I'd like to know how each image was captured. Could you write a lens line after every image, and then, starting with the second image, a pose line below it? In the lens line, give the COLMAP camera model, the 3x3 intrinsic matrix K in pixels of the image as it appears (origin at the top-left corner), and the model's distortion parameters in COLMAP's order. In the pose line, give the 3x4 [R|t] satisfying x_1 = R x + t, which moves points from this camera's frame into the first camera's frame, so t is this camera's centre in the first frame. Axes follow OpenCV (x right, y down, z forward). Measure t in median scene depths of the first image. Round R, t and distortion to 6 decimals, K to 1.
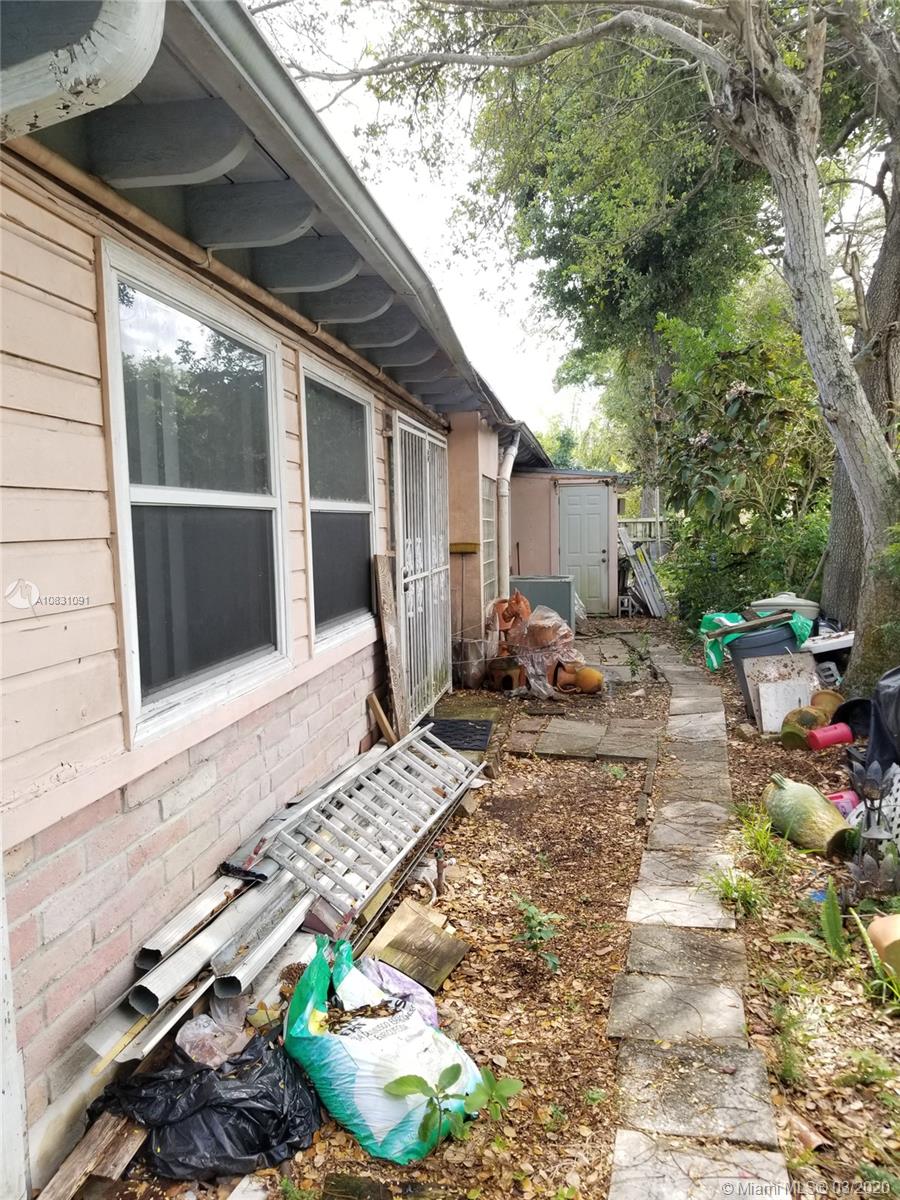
lens RADIAL K [[948.1, 0, 451.9], [0, 948.1, 603.5], [0, 0, 1]] dist [0.075589, -0.095350]
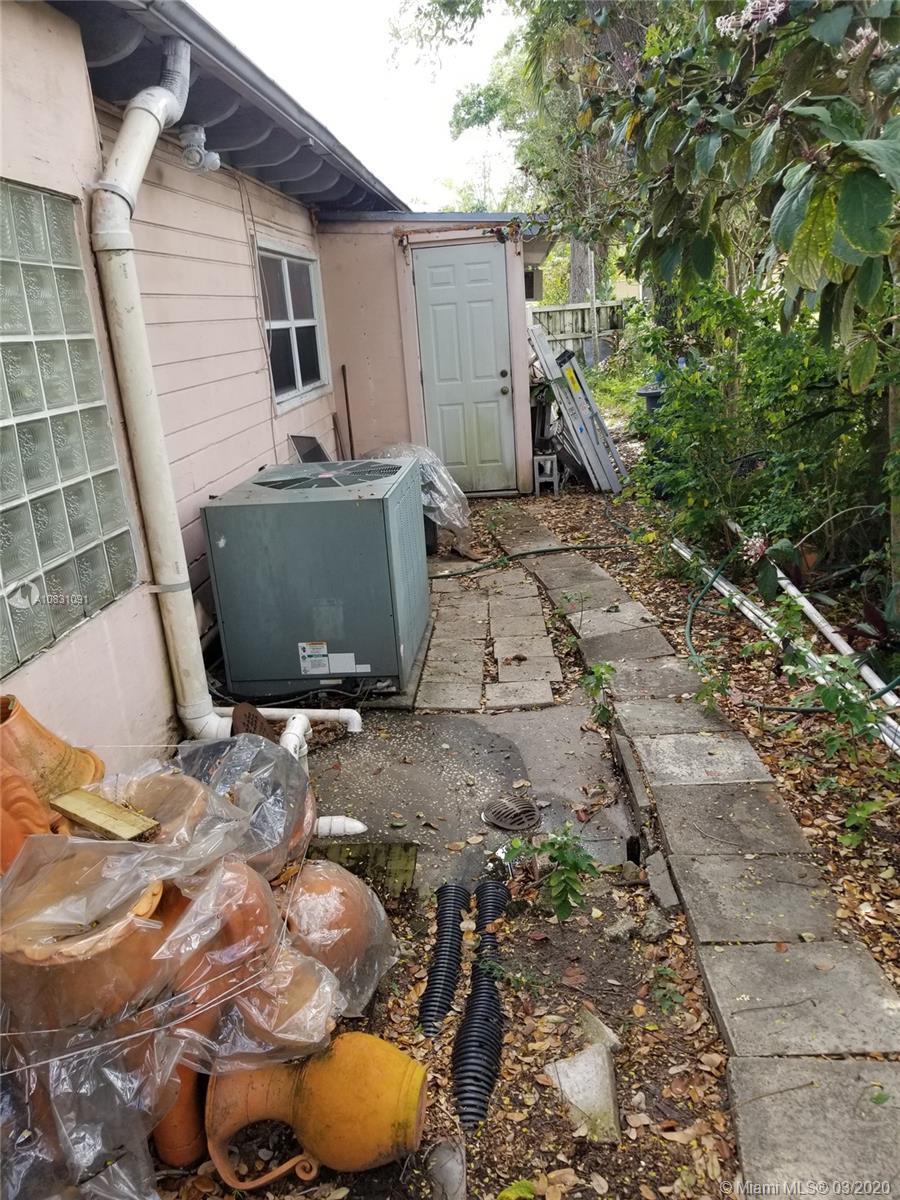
lens RADIAL K [[948.1, 0, 457.4], [0, 948.1, 607.2], [0, 0, 1]] dist [0.075589, -0.095350]
pose [[0.994957, -0.077738, 0.063383, 0.089422], [0.062879, 0.975746, 0.209682, -0.040301], [-0.078146, -0.204639, 0.975713, 0.448883]]
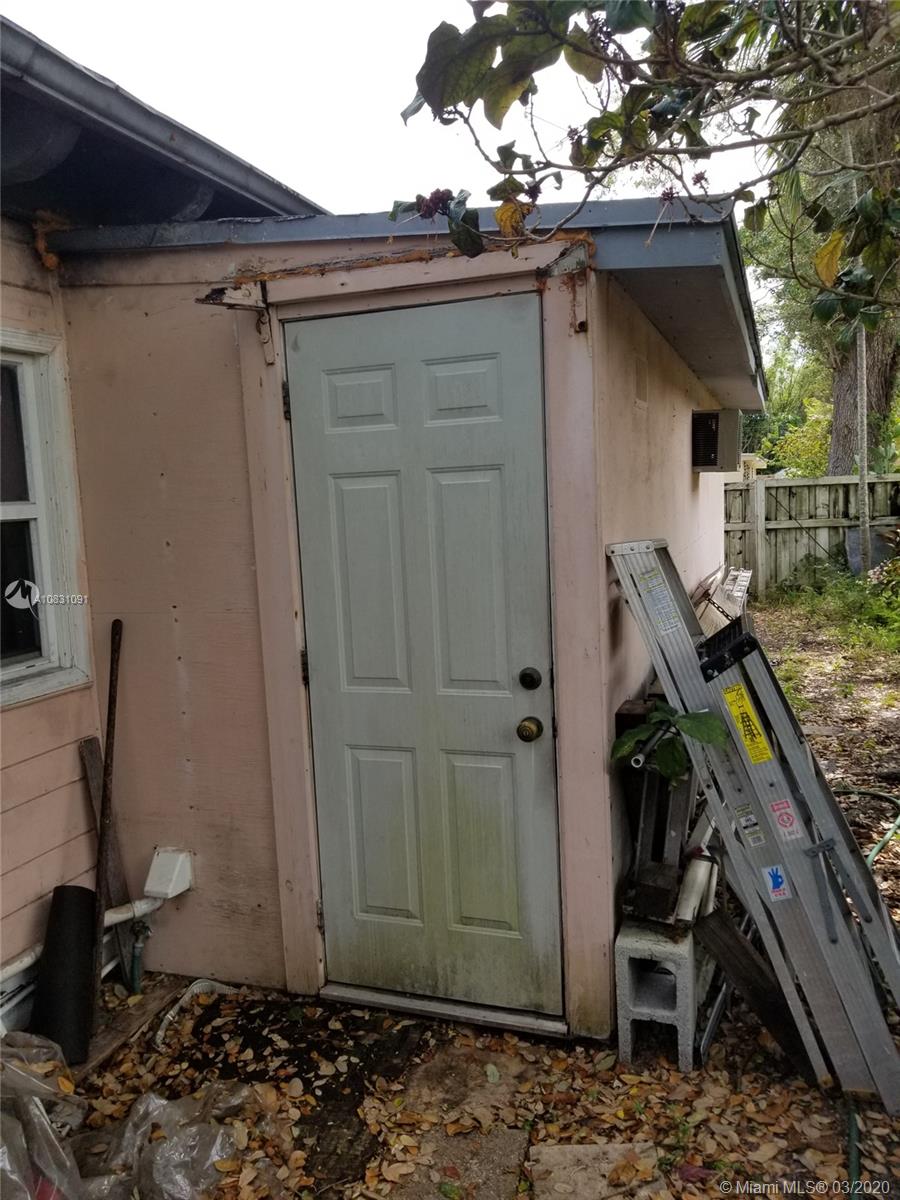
lens RADIAL K [[948.1, 0, 438.1], [0, 948.1, 601.9], [0, 0, 1]] dist [0.075589, -0.095350]
pose [[0.978890, -0.002396, -0.204372, 0.179087], [0.009225, 0.999430, 0.032467, -0.074768], [0.204178, -0.033667, 0.978355, 0.822219]]
